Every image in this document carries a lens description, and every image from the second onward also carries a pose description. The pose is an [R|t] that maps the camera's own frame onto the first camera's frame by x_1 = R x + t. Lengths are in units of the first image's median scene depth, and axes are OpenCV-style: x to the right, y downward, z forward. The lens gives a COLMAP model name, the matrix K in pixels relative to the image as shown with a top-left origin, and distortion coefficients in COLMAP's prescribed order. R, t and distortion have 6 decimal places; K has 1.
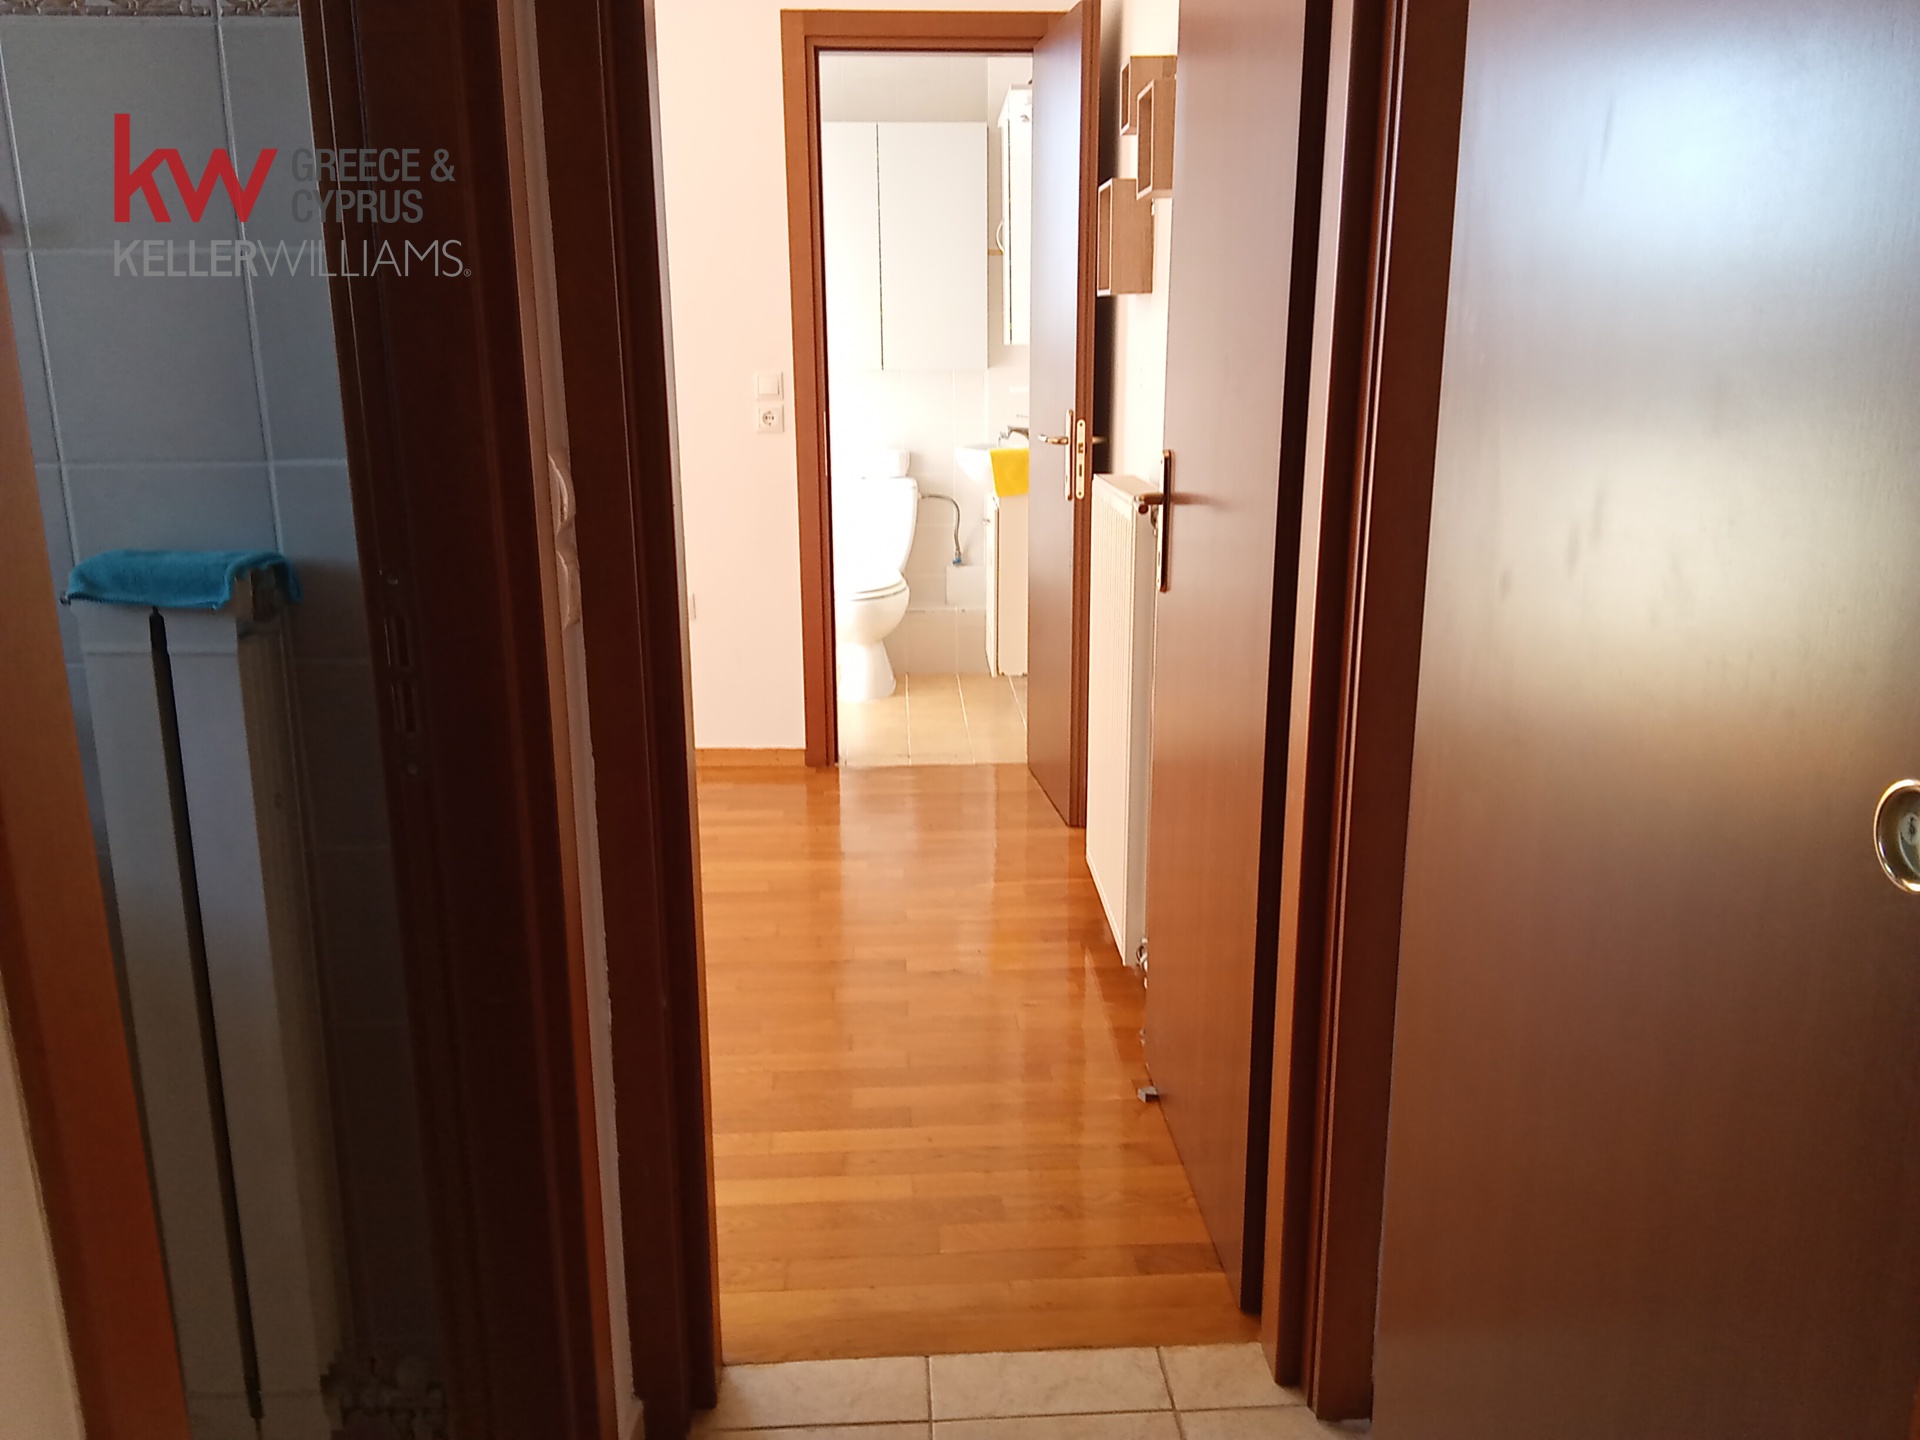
lens RADIAL K [[1467.9, 0, 960.0], [0, 1467.9, 720.0], [0, 0, 1]] dist [0.062774, -0.004434]
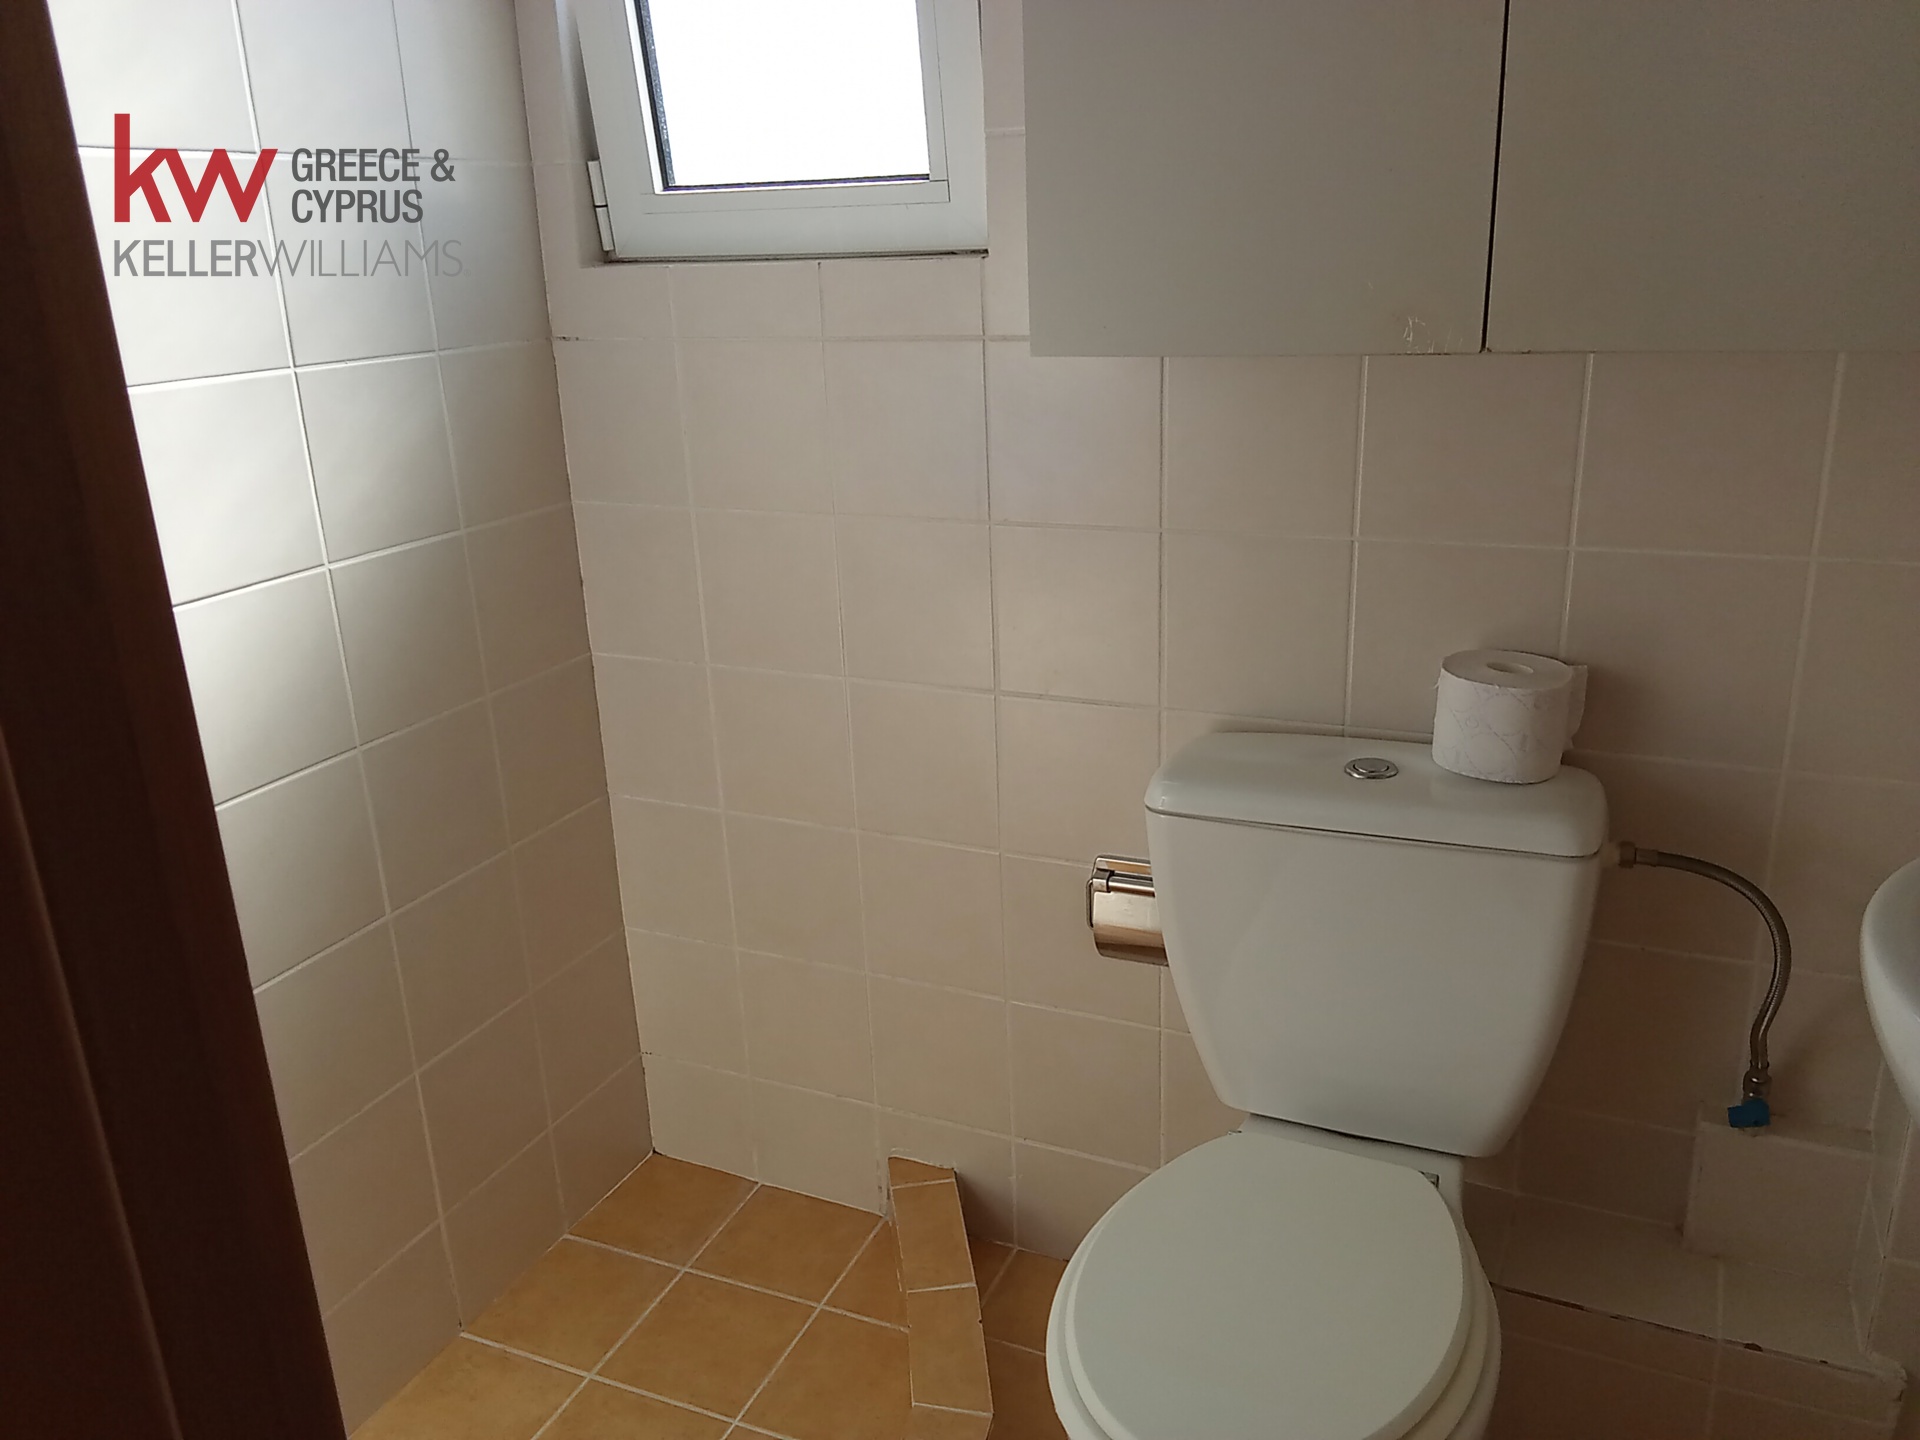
lens RADIAL K [[1491.5, 0, 960.0], [0, 1491.5, 720.0], [0, 0, 1]] dist [0.012269, -0.000937]
pose [[0.895778, 0.117215, -0.428768, -0.024056], [-0.079301, 0.991272, 0.105315, -0.223263], [0.437370, -0.060337, 0.897255, 0.852402]]
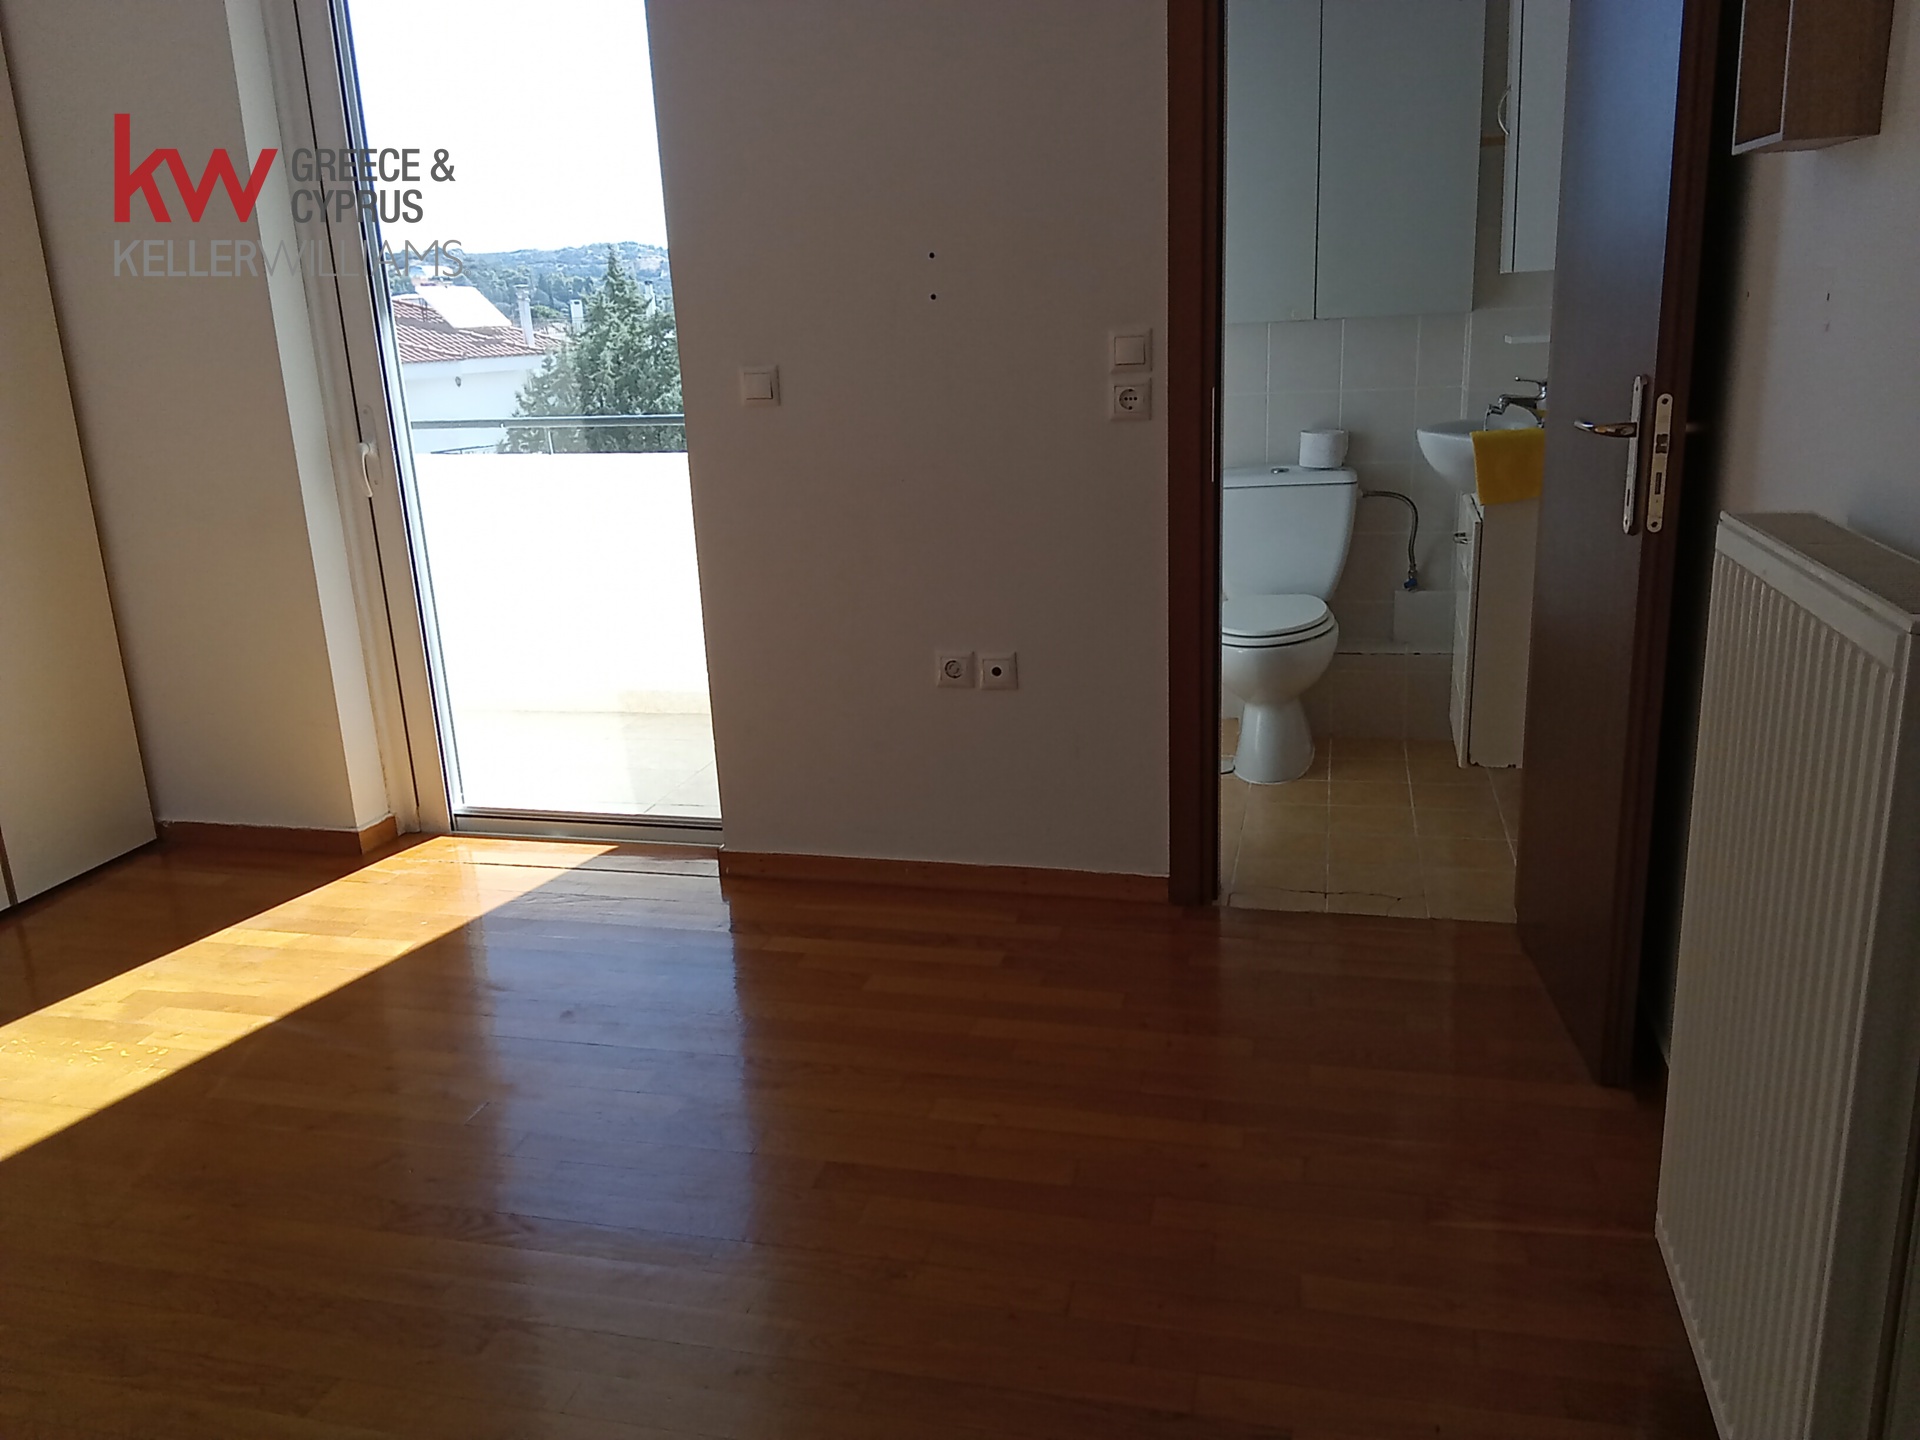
lens RADIAL K [[1467.9, 0, 960.0], [0, 1467.9, 720.0], [0, 0, 1]] dist [0.062774, -0.004434]
pose [[0.958113, 0.043053, -0.283137, -0.006893], [-0.034980, 0.998826, 0.033511, -0.068405], [0.284247, -0.022203, 0.958494, 0.288857]]
